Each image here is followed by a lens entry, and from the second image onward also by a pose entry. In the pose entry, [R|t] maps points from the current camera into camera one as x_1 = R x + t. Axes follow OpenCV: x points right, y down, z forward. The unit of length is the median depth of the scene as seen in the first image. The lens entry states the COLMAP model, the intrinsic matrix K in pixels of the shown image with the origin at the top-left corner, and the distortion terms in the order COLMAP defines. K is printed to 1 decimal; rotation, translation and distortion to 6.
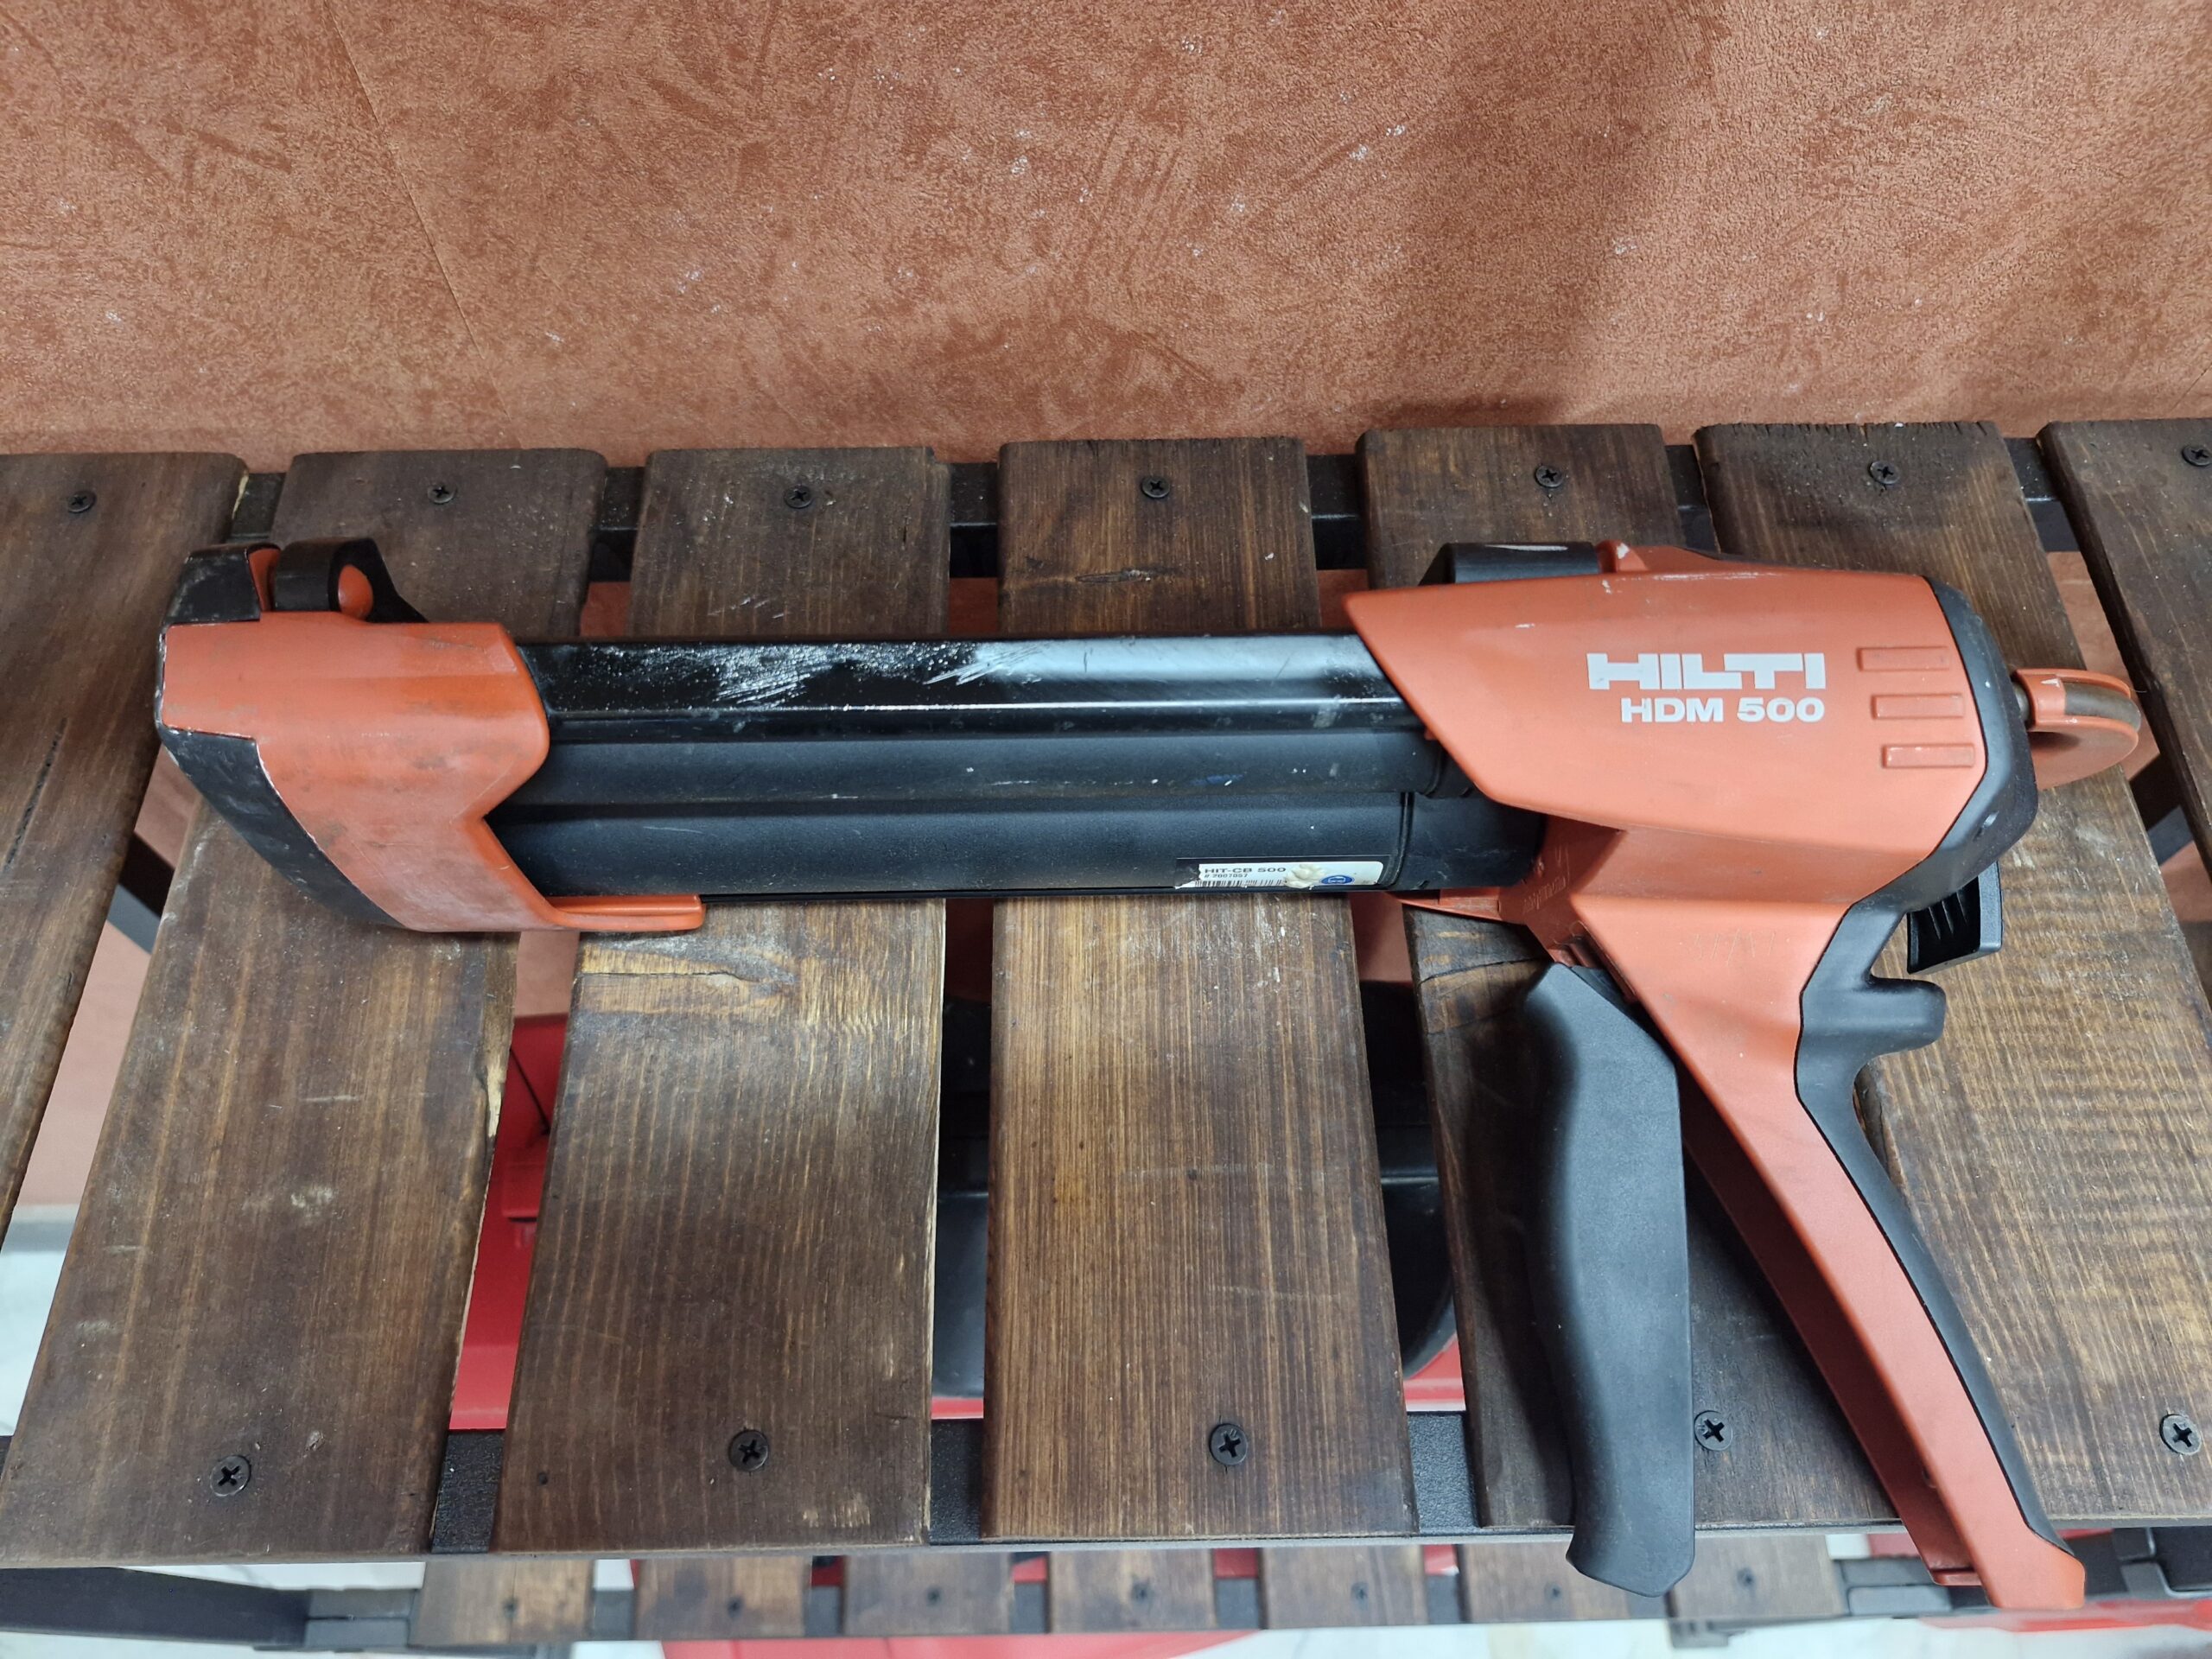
lens RADIAL K [[1607.5, 0, 1091.0], [0, 1607.5, 844.6], [0, 0, 1]] dist [0.005902, -0.026337]
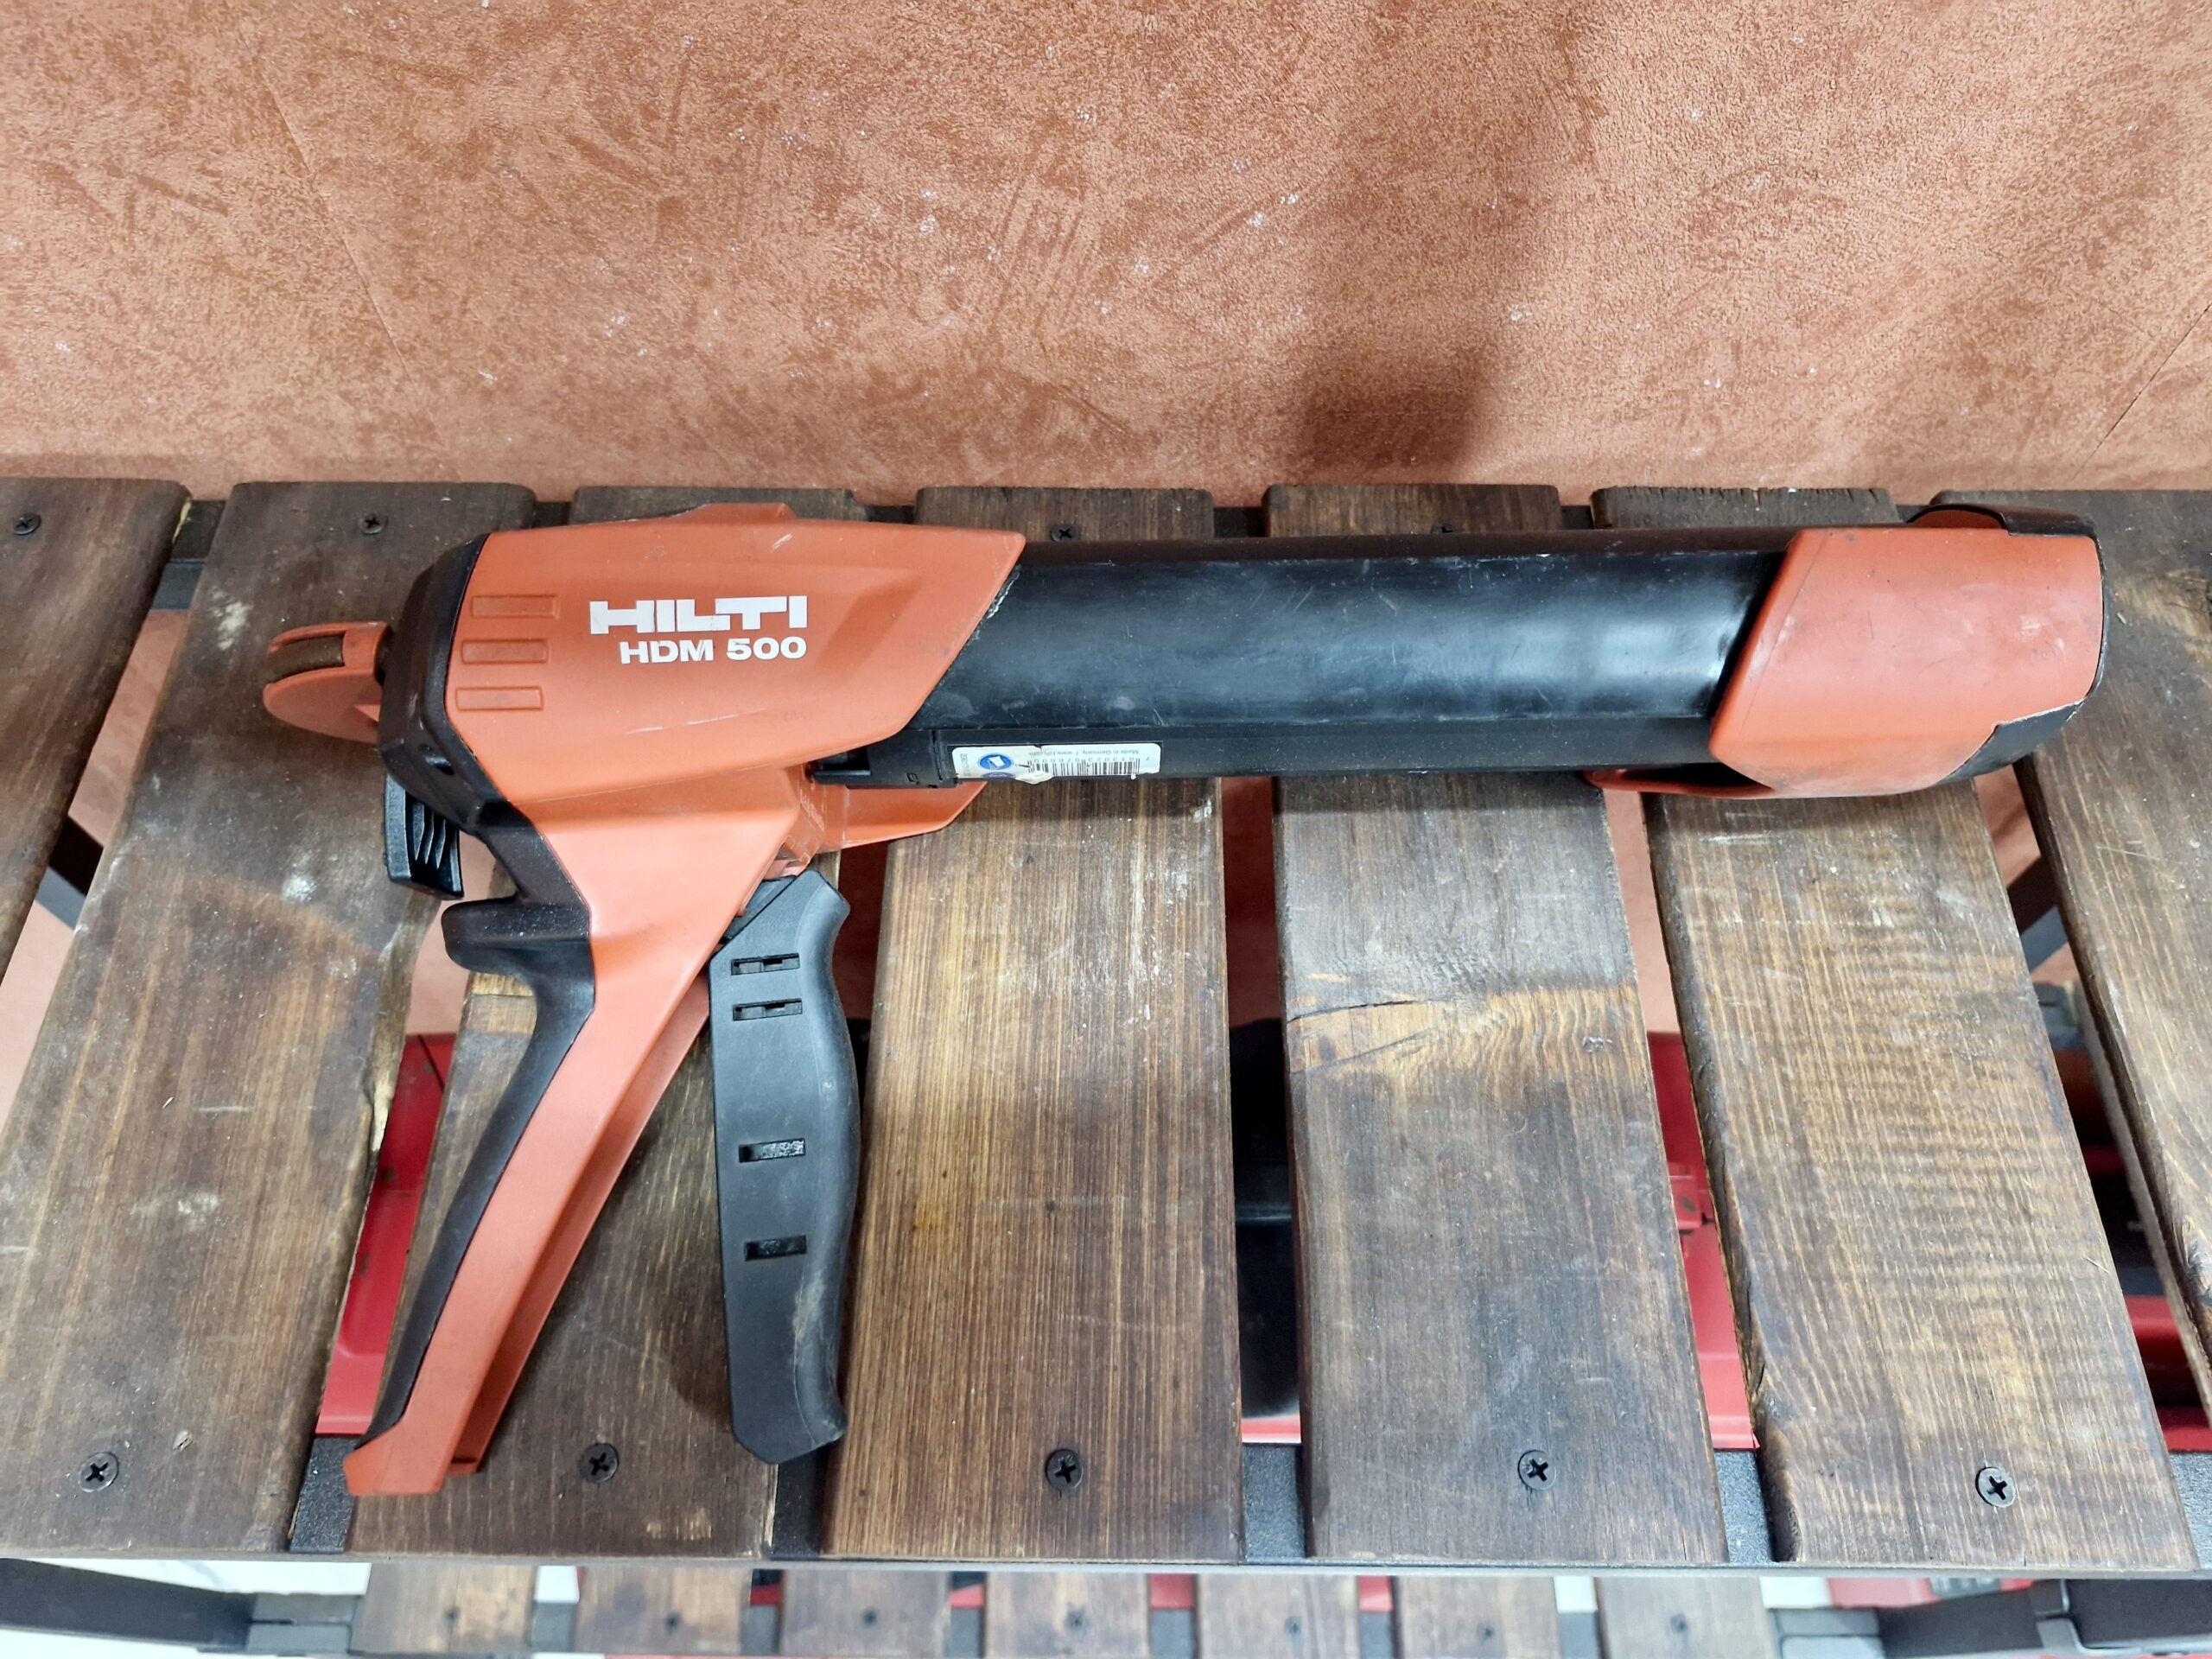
lens RADIAL K [[1607.5, 0, 1109.7], [0, 1607.5, 842.8], [0, 0, 1]] dist [0.005902, -0.026337]
pose [[0.999656, 0.025183, -0.007354, 0.095633], [-0.025306, 0.999532, -0.017214, -0.009310], [0.006917, 0.017395, 0.999825, -0.030065]]
